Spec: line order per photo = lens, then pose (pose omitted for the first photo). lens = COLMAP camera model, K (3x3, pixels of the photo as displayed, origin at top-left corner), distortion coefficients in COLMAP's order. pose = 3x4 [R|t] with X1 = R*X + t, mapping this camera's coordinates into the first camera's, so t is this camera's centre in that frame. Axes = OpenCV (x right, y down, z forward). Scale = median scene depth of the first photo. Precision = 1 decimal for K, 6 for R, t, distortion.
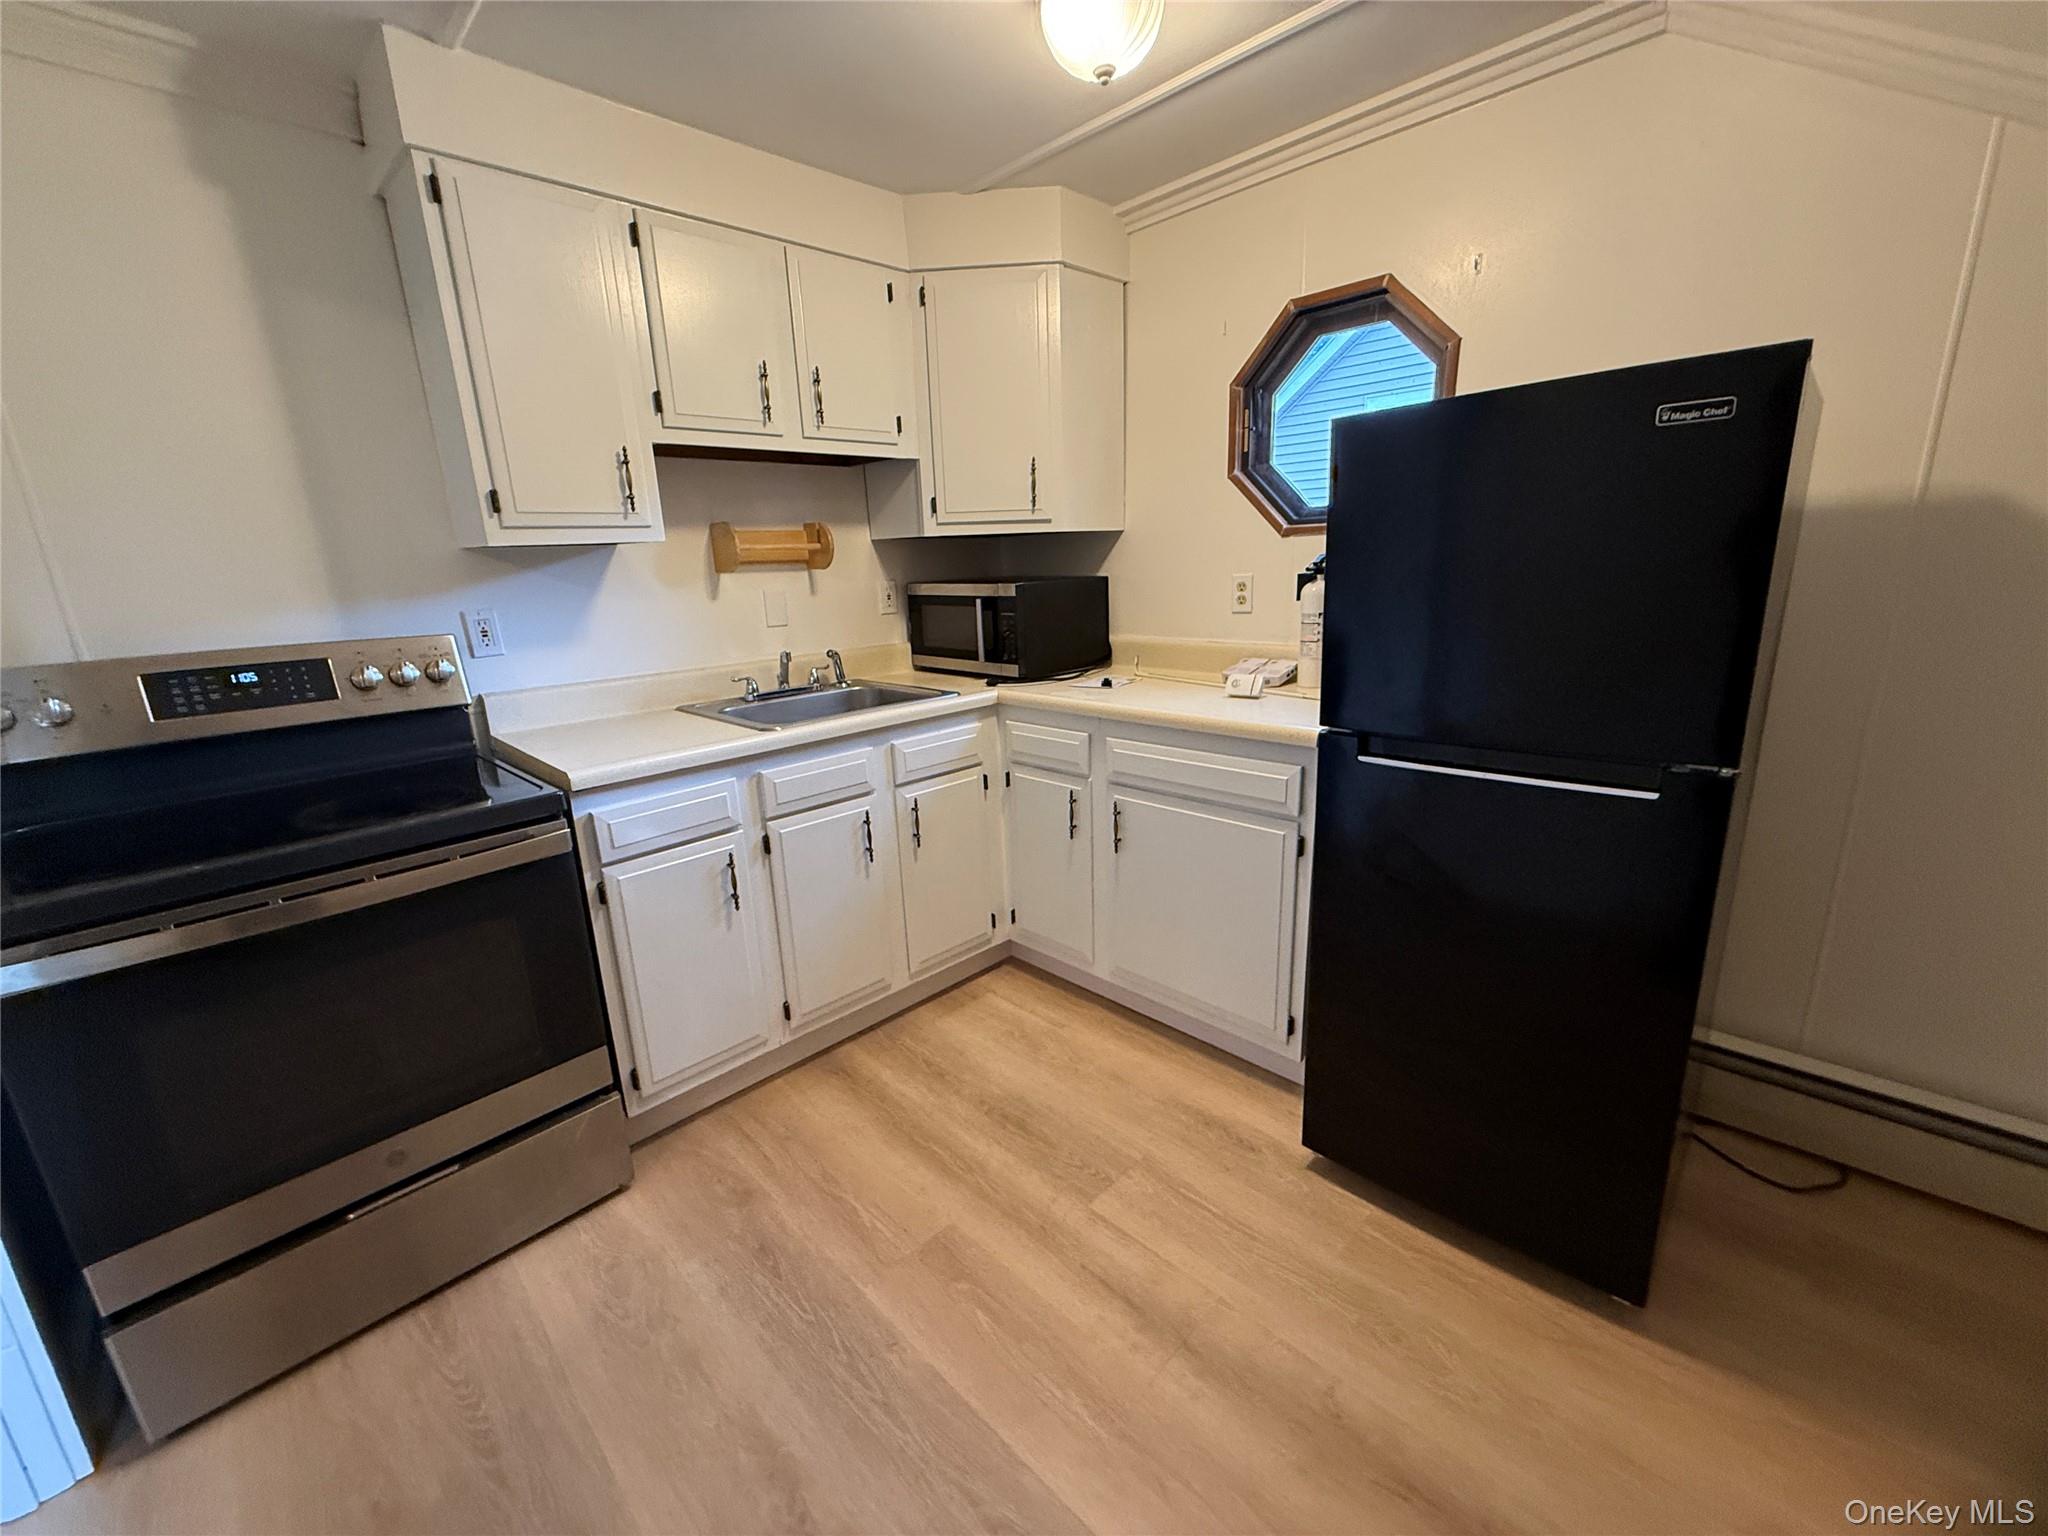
lens RADIAL K [[821.5, 0, 1012.2], [0, 821.5, 765.0], [0, 0, 1]] dist [-0.001498, 0.000483]
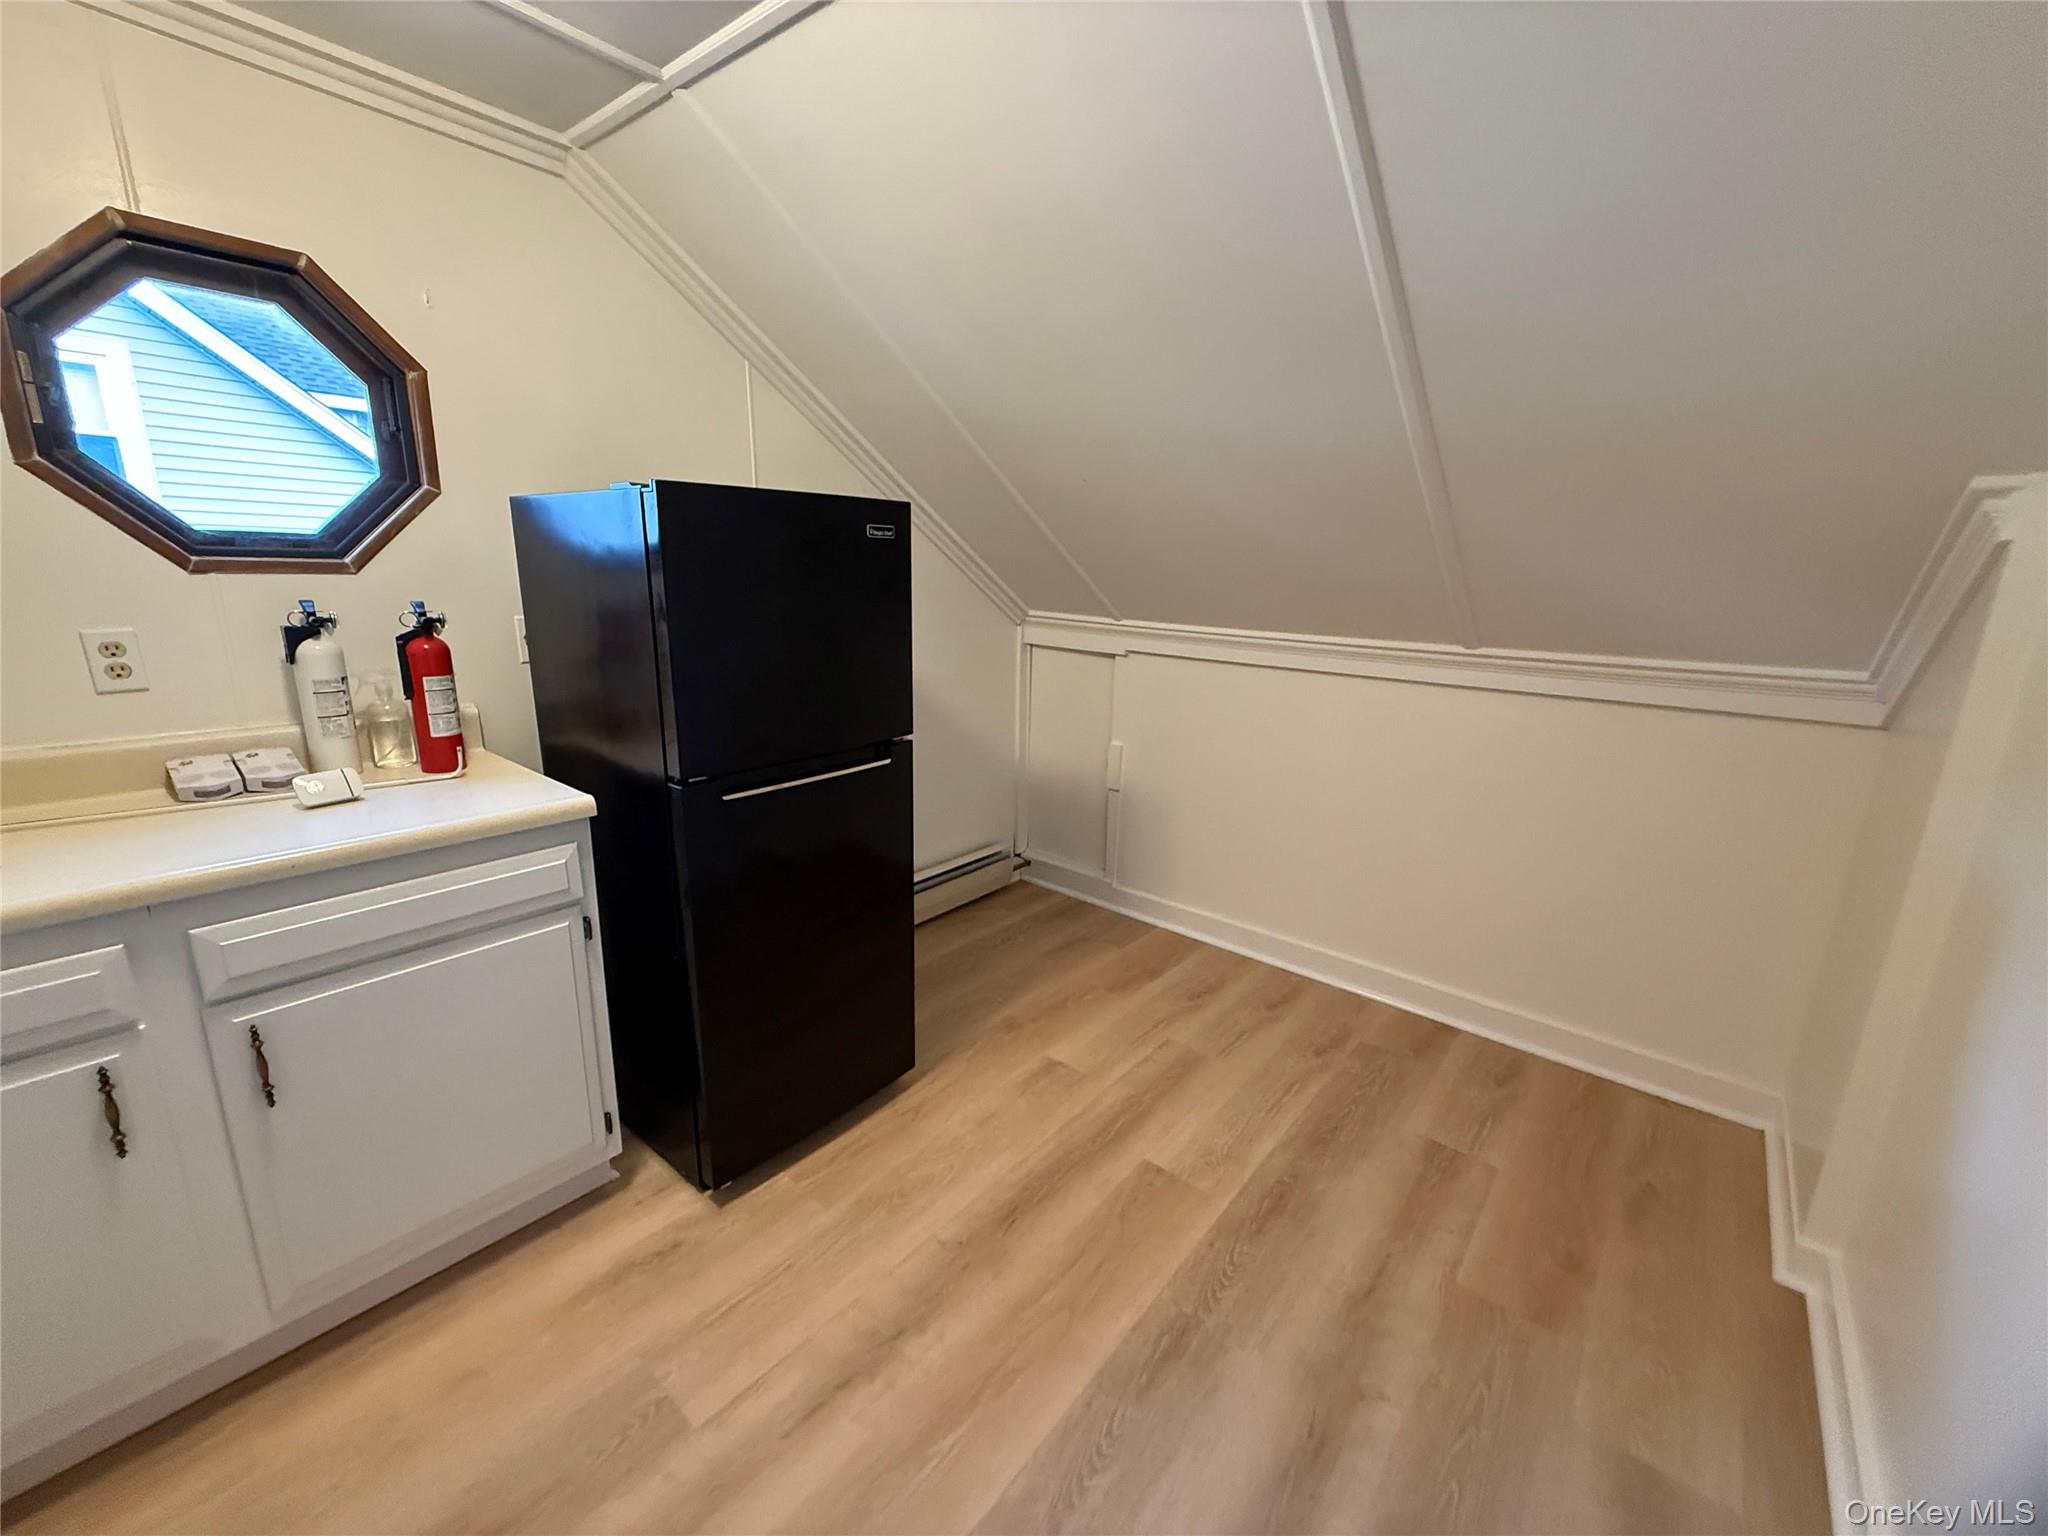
lens RADIAL K [[821.5, 0, 1016.4], [0, 821.5, 775.7], [0, 0, 1]] dist [-0.001498, 0.000483]
pose [[-0.108702, -0.199589, 0.973832, -0.562318], [0.220650, 0.950355, 0.219406, -0.159494], [-0.969277, 0.238726, -0.059266, 0.573703]]
